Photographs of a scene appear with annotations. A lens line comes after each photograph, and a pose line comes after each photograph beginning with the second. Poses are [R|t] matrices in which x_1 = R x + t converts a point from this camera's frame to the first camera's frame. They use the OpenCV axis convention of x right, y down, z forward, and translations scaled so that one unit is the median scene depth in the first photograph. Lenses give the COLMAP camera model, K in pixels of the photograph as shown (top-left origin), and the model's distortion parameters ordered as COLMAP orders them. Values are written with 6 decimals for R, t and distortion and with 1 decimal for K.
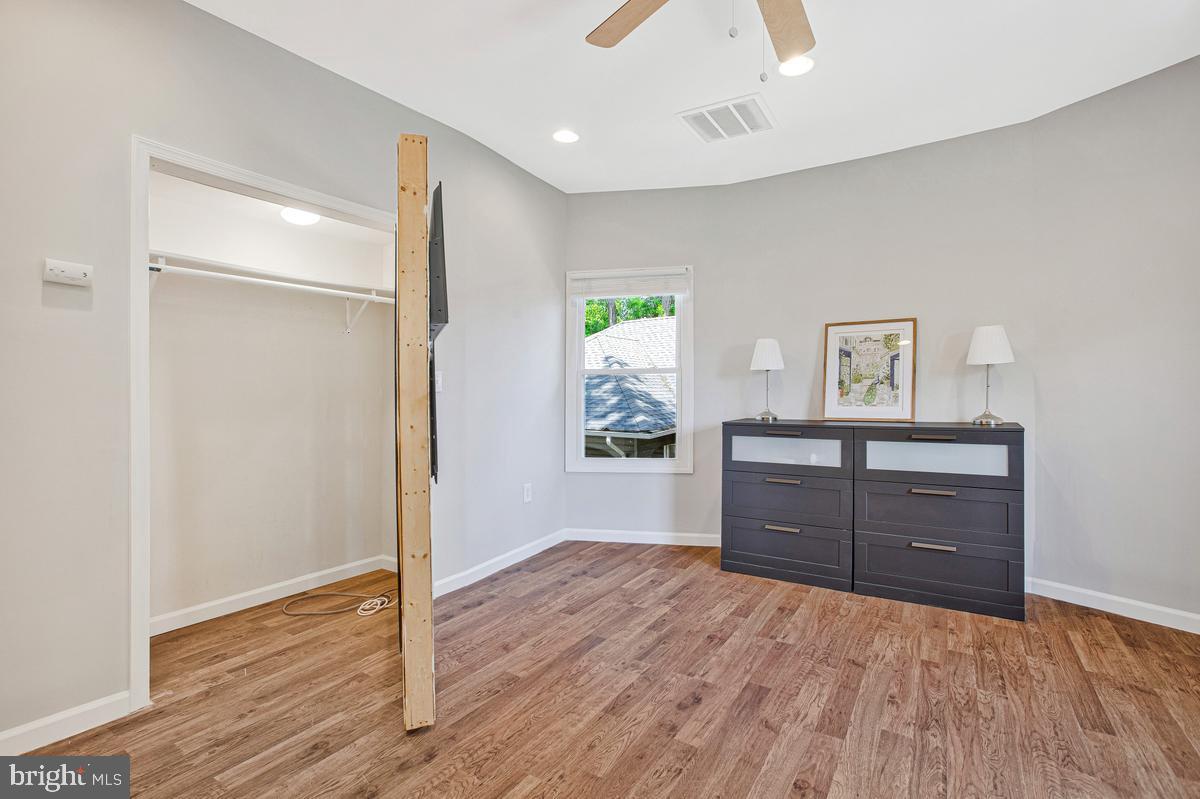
lens RADIAL K [[552.0, 0, 602.2], [0, 552.0, 385.2], [0, 0, 1]] dist [-0.048718, 0.018194]
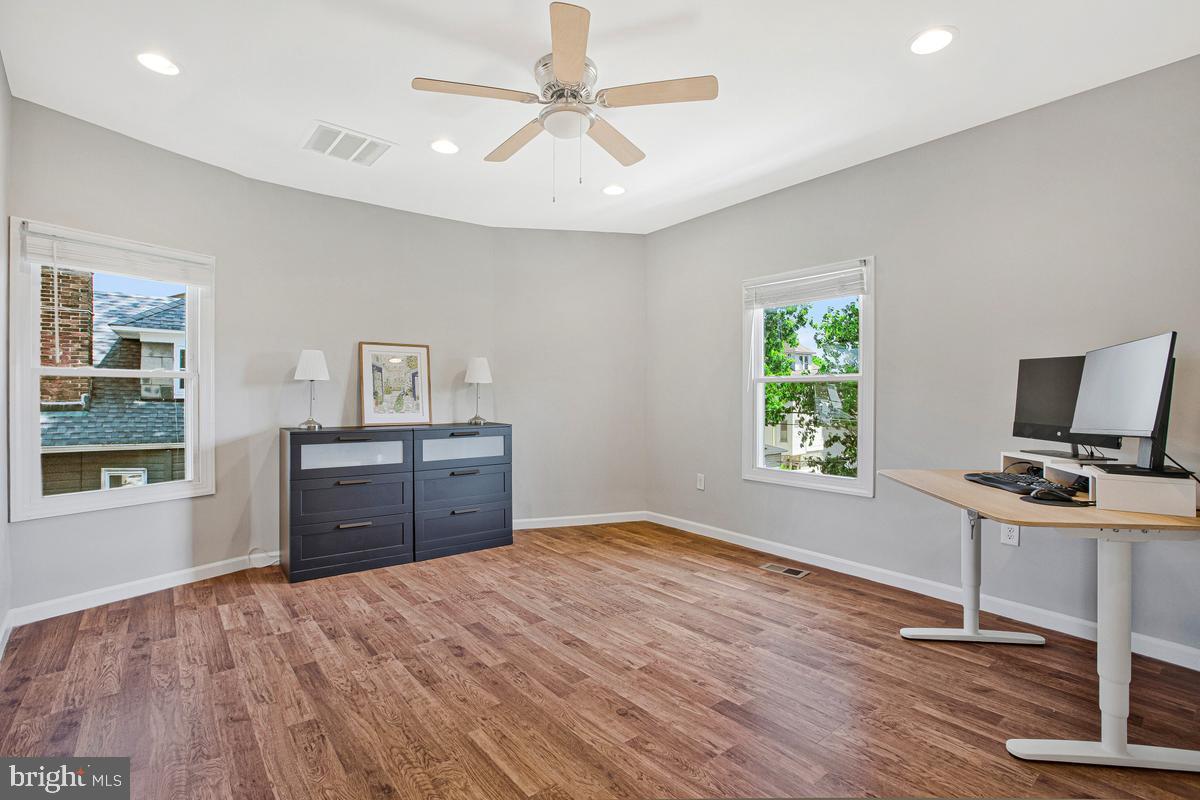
lens RADIAL K [[552.0, 0, 602.2], [0, 552.0, 385.7], [0, 0, 1]] dist [-0.048718, 0.018194]
pose [[0.319086, 0.029318, 0.947272, -0.605700], [-0.014197, 0.999557, -0.026154, 0.002883], [-0.947620, -0.005103, 0.319361, 0.189868]]
